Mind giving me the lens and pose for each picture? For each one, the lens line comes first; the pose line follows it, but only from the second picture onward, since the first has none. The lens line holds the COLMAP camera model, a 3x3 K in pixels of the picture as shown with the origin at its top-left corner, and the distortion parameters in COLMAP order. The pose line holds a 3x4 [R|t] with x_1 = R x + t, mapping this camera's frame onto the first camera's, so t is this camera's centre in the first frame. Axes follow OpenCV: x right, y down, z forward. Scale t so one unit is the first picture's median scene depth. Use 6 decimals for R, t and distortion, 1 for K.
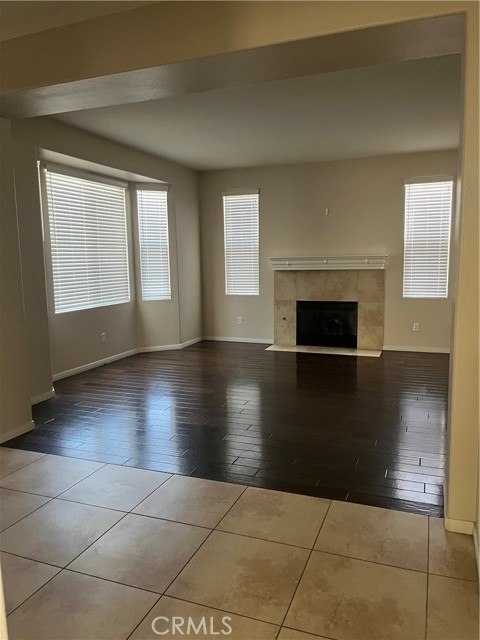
lens RADIAL K [[487.7, 0, 240.0], [0, 487.7, 320.0], [0, 0, 1]] dist [0.000231, 0.000058]
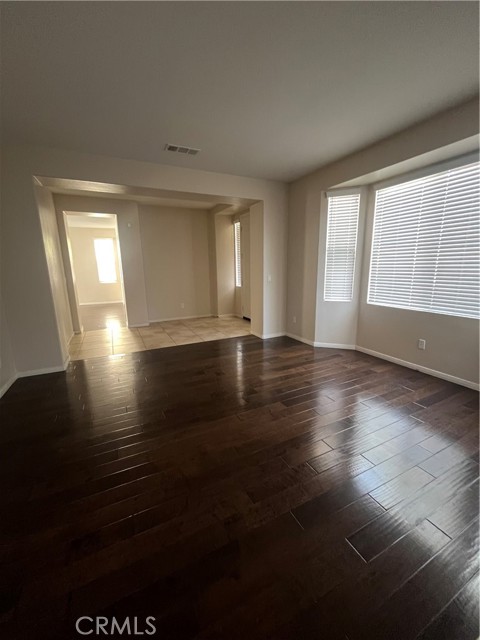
lens RADIAL K [[258.9, 0, 240.0], [0, 258.9, 320.0], [0, 0, 1]] dist [0.000238, -0.000114]
pose [[-0.675595, 0.181243, -0.714648, 0.355294], [-0.066352, 0.950433, 0.303767, -0.157319], [0.734281, 0.252642, -0.630082, 1.173562]]
